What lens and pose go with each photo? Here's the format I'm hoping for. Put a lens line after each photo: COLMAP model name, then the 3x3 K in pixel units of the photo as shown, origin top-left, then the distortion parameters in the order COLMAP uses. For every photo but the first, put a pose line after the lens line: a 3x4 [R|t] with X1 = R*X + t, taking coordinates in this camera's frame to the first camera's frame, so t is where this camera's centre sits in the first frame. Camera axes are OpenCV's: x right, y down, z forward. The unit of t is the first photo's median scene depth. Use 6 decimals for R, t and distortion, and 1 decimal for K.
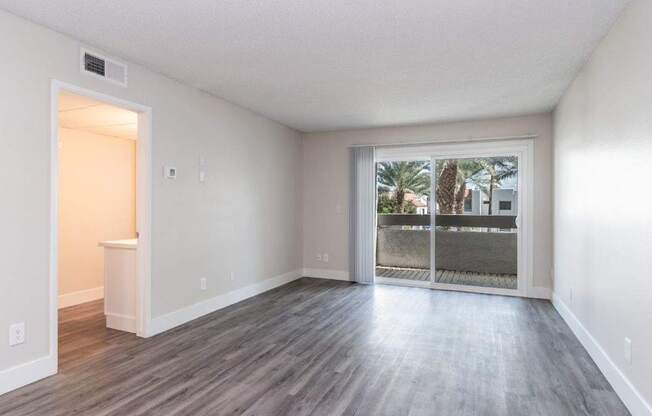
lens RADIAL K [[375.5, 0, 326.0], [0, 375.5, 208.0], [0, 0, 1]] dist [0.004621, 0.000682]
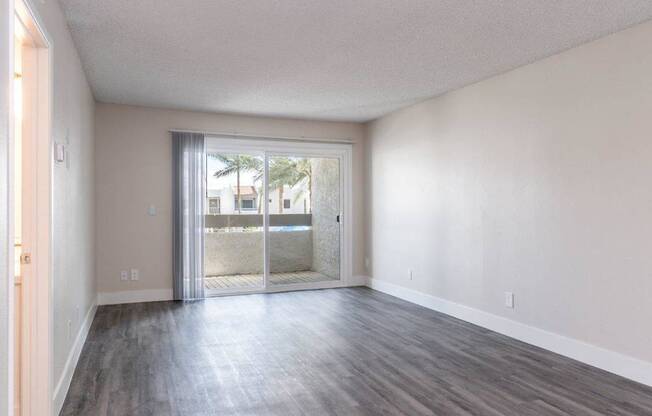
lens RADIAL K [[442.4, 0, 326.0], [0, 442.4, 208.0], [0, 0, 1]] dist [0.004971, 0.003957]
pose [[0.697235, -0.012405, 0.716735, -0.442350], [0.010151, 0.999921, 0.007431, -0.004622], [-0.716770, 0.002095, 0.697306, 0.131125]]
